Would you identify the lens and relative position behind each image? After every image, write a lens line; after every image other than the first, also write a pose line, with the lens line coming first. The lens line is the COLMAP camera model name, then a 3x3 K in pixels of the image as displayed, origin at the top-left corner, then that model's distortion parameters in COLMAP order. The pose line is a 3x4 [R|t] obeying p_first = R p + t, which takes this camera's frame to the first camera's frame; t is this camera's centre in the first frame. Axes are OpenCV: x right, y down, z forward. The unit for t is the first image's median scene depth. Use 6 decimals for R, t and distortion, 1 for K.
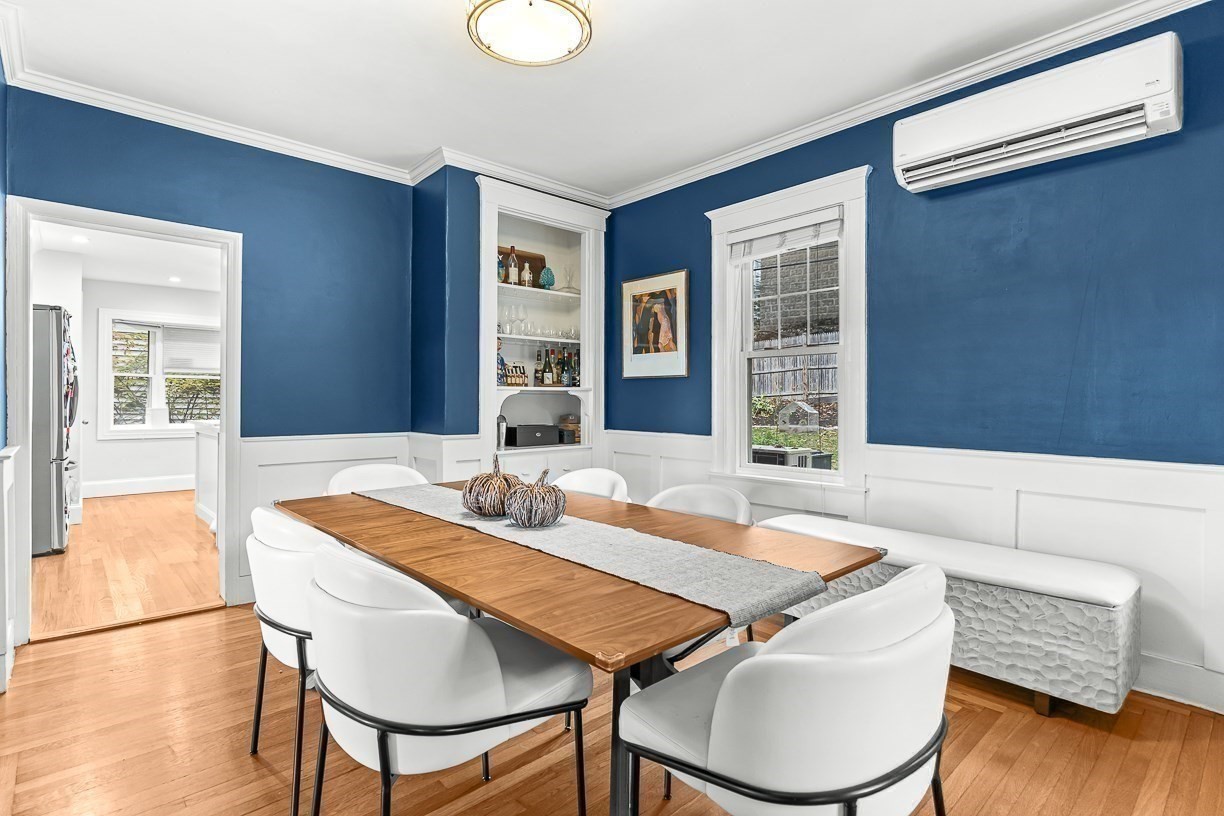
lens RADIAL K [[607.7, 0, 610.4], [0, 607.7, 397.7], [0, 0, 1]] dist [0.005676, 0.001108]
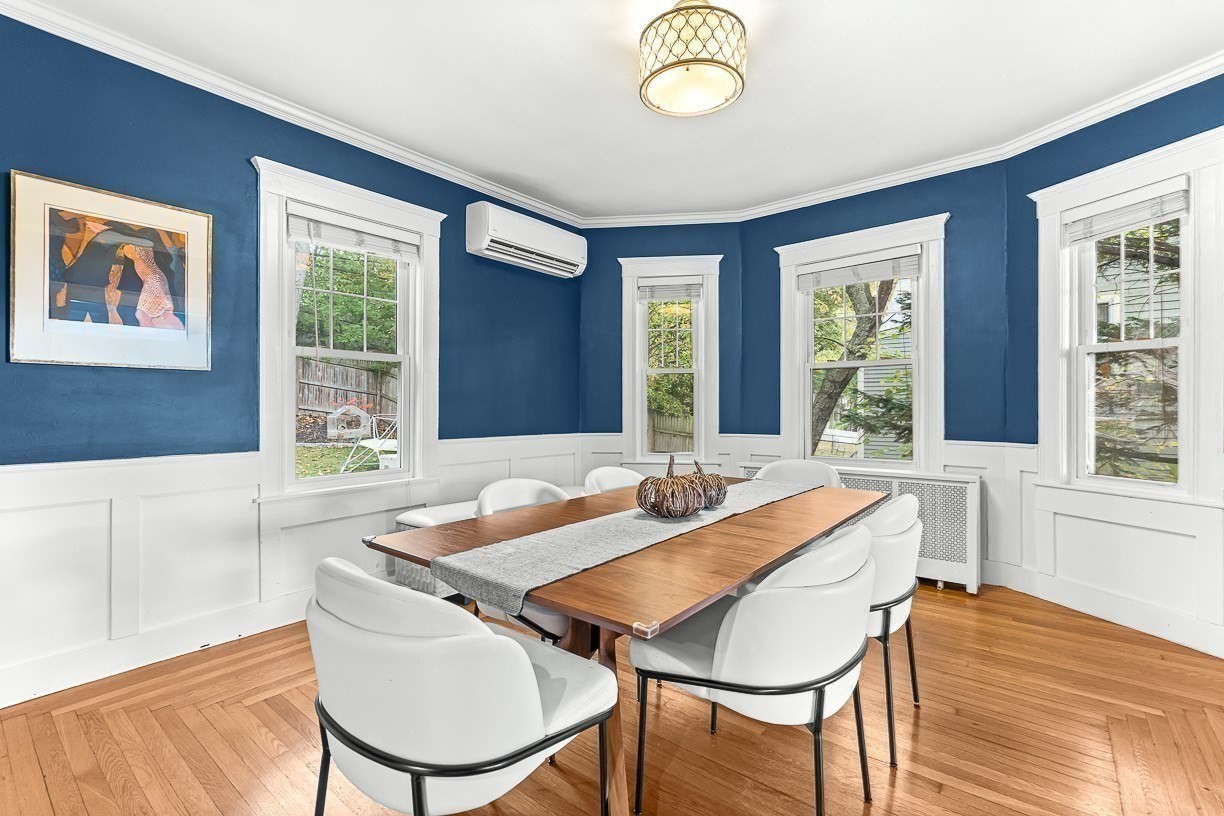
lens RADIAL K [[552.1, 0, 613.1], [0, 552.1, 401.8], [0, 0, 1]] dist [-0.002794, 0.000062]
pose [[-0.160811, 0.004812, 0.986974, -0.554722], [-0.002047, 0.999984, -0.005209, 0.003058], [-0.986983, -0.002858, -0.160798, 0.632201]]
